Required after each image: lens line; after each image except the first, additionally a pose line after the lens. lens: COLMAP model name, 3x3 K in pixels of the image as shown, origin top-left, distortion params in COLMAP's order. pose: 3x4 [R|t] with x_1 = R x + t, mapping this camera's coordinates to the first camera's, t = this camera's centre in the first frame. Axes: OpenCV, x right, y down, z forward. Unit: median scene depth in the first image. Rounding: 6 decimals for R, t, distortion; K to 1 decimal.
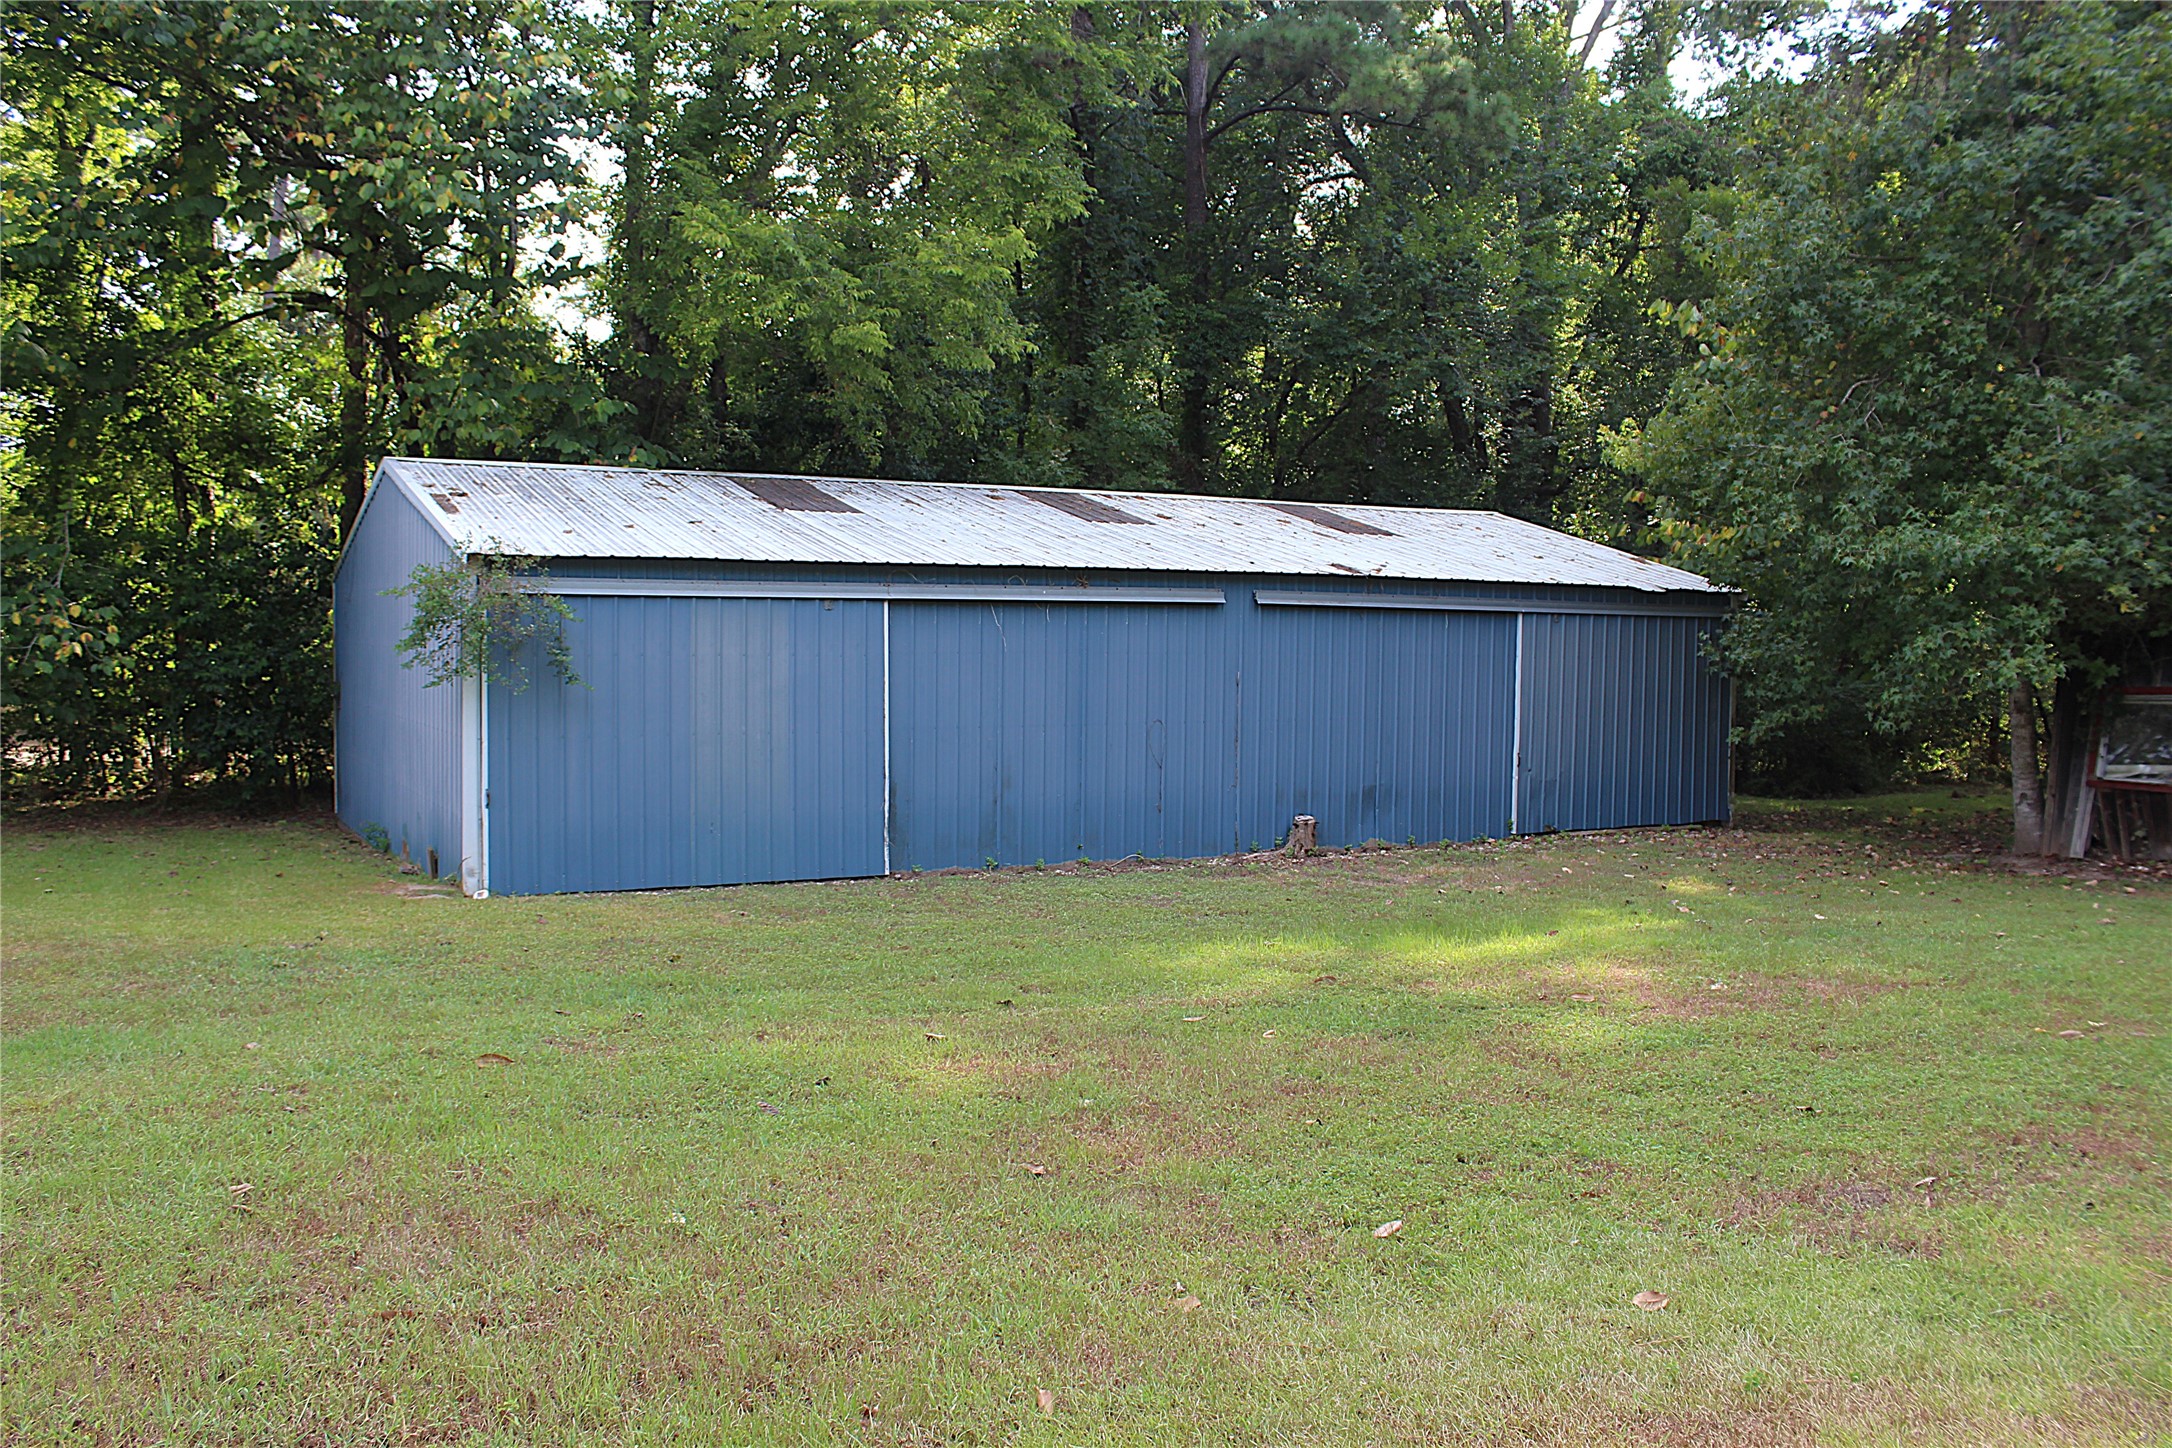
lens RADIAL K [[1782.9, 0, 1102.0], [0, 1782.9, 716.2], [0, 0, 1]] dist [-0.172012, 0.148194]
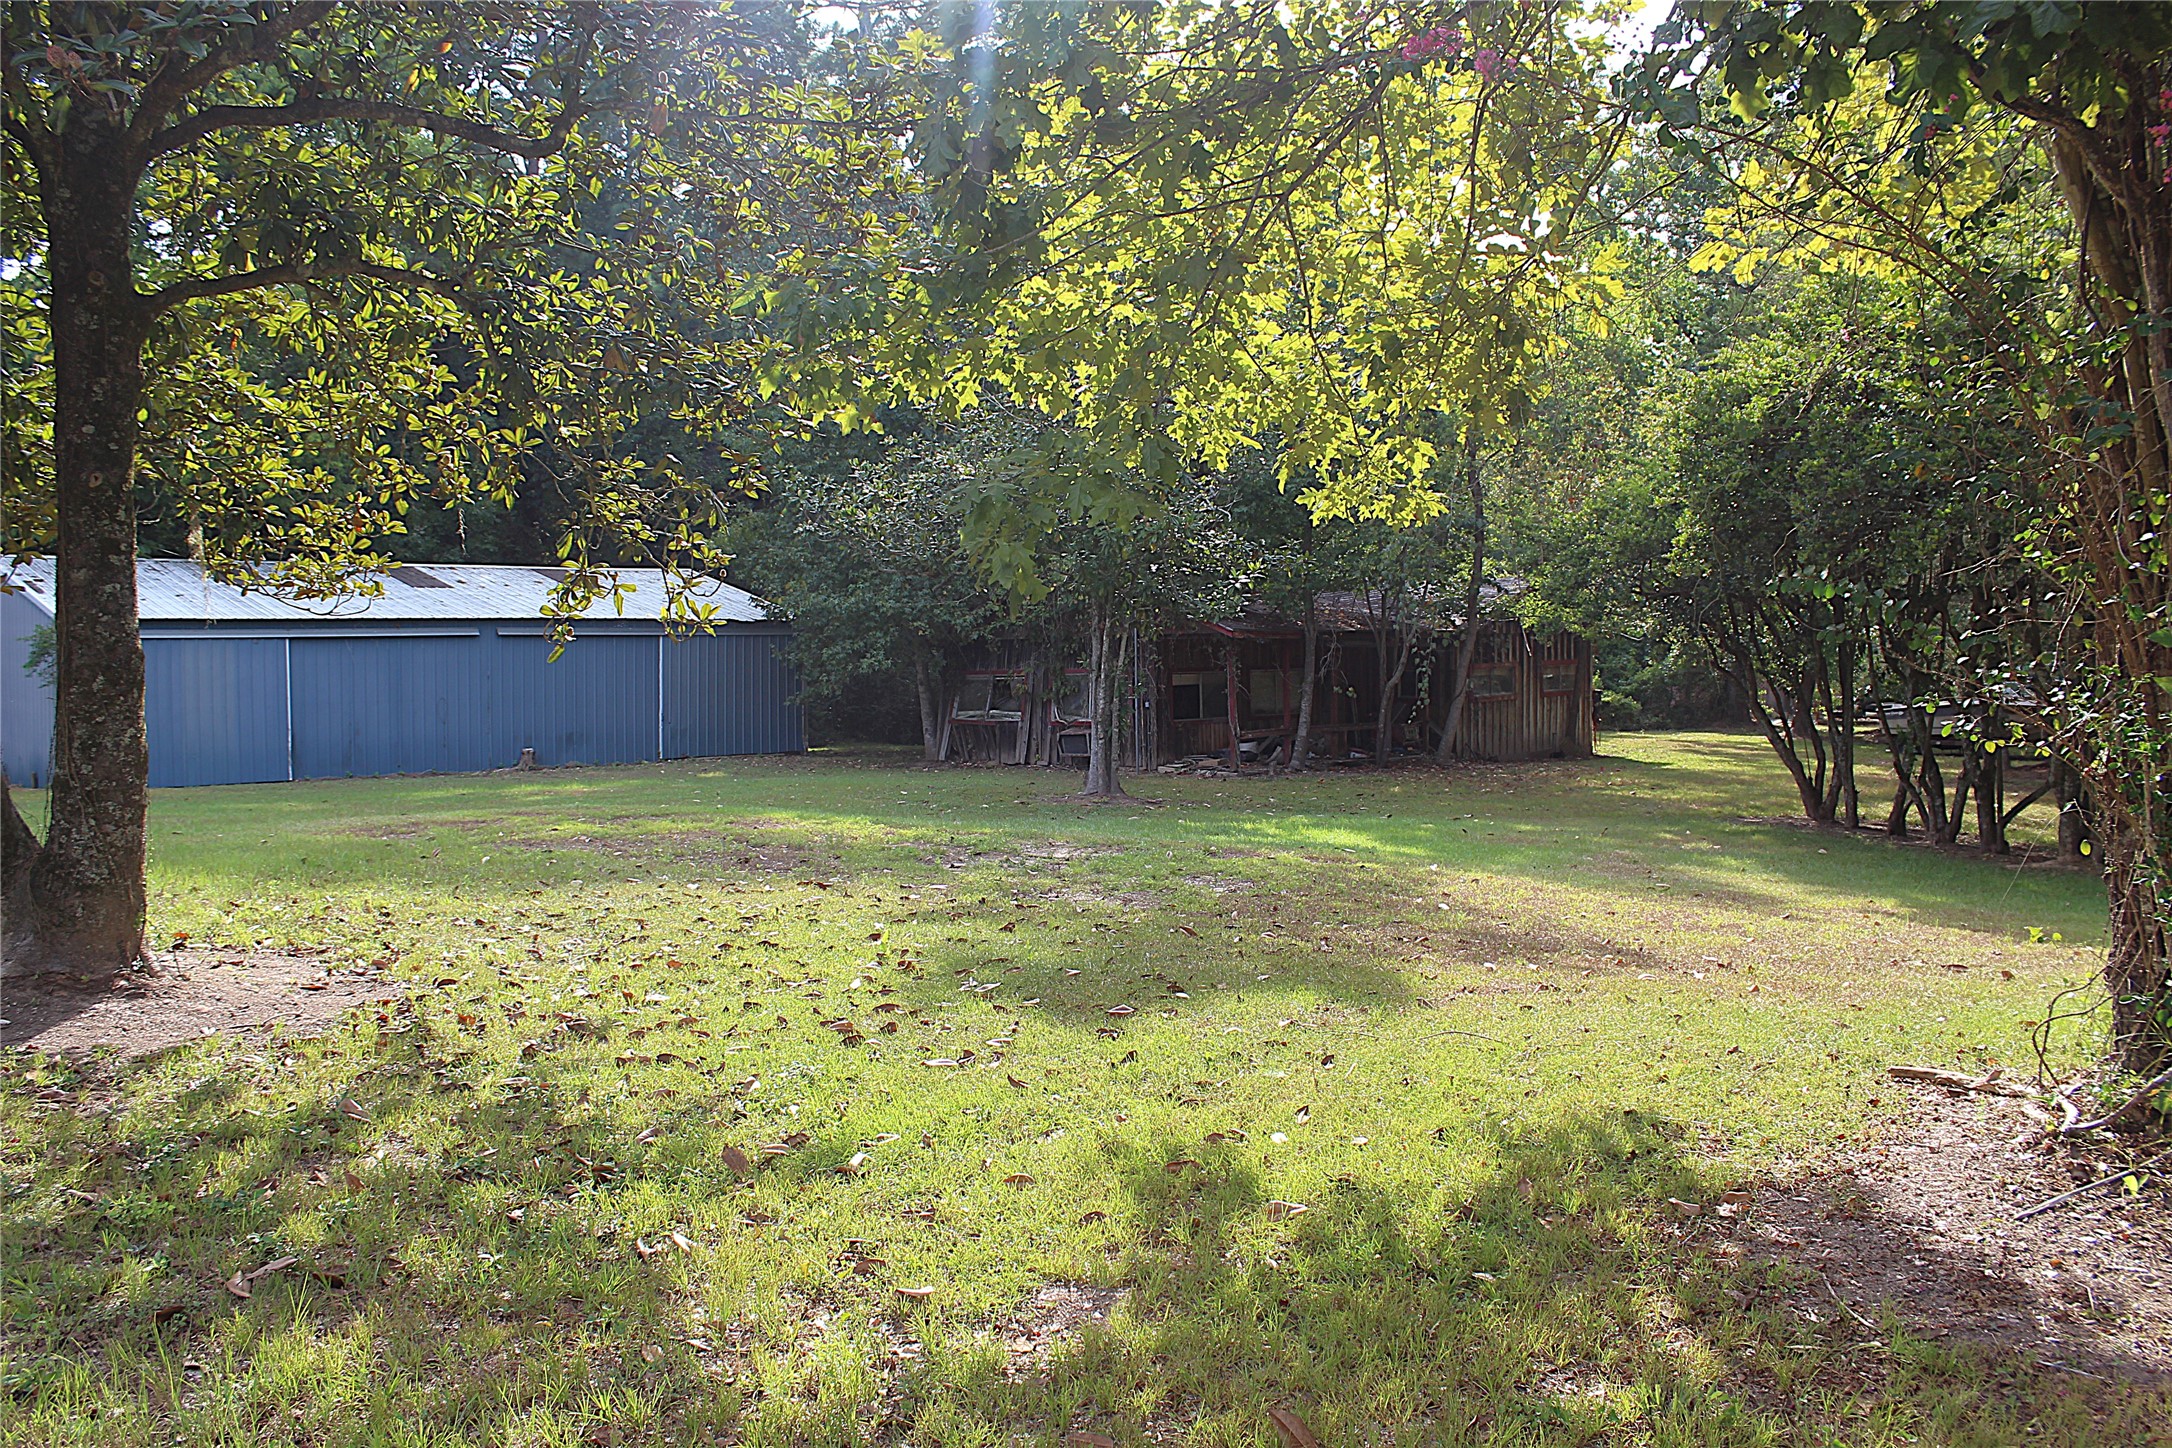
lens RADIAL K [[1782.9, 0, 1102.0], [0, 1782.9, 716.2], [0, 0, 1]] dist [-0.172012, 0.148194]
pose [[0.957960, -0.020949, 0.286135, 0.175789], [0.019091, 0.999775, 0.009282, 0.018203], [-0.286265, -0.003430, 0.958144, -0.985434]]
